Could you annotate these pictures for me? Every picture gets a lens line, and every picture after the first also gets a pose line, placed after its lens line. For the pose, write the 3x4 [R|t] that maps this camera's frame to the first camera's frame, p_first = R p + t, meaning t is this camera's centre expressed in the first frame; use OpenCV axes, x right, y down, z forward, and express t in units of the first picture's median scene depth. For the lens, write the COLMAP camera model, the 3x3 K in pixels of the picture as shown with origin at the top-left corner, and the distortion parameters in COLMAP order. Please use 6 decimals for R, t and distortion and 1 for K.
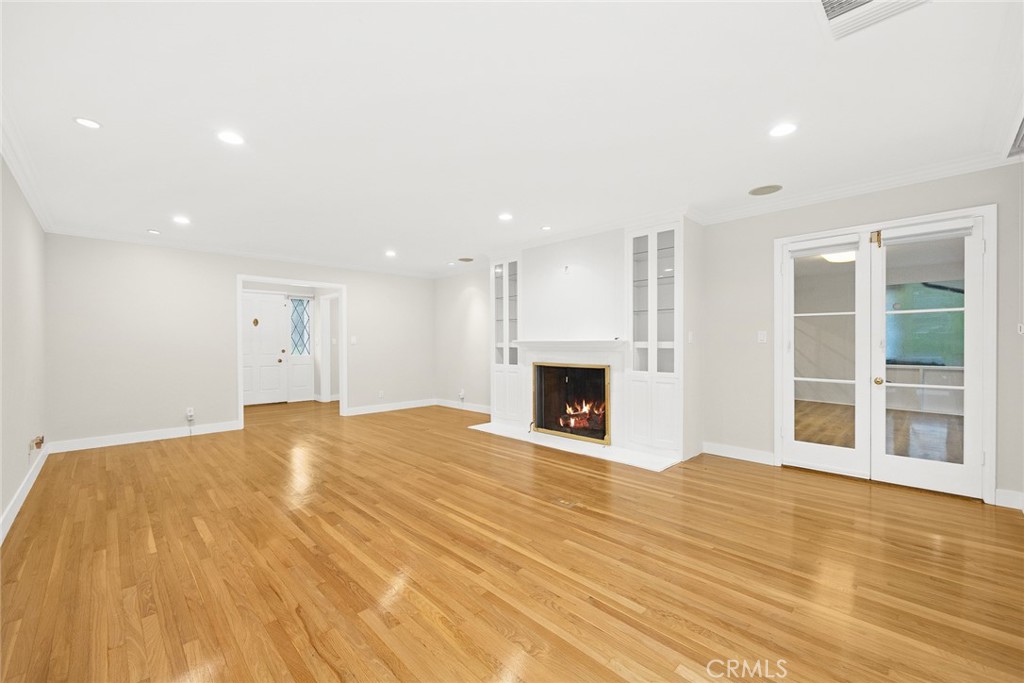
lens RADIAL K [[411.2, 0, 510.6], [0, 411.2, 343.9], [0, 0, 1]] dist [0.002640, 0.000091]
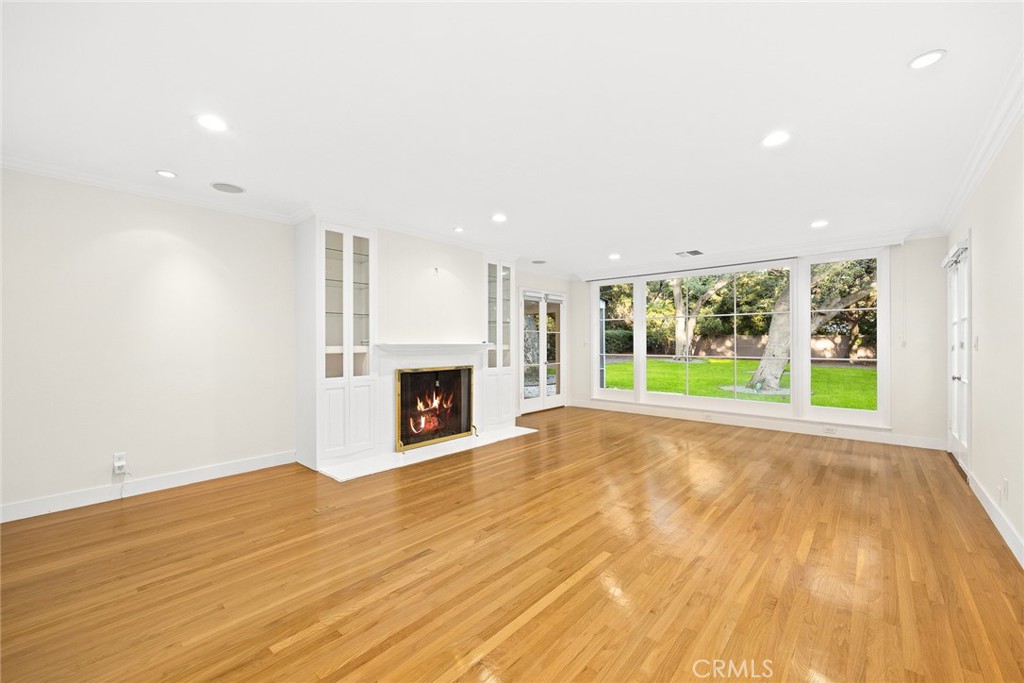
lens RADIAL K [[411.2, 0, 510.6], [0, 411.2, 341.8], [0, 0, 1]] dist [0.002640, 0.000091]
pose [[-0.069068, 0.012925, 0.997528, -0.895680], [0.011264, 0.999862, -0.012176, 0.001084], [-0.997548, 0.010396, -0.069205, 0.945355]]
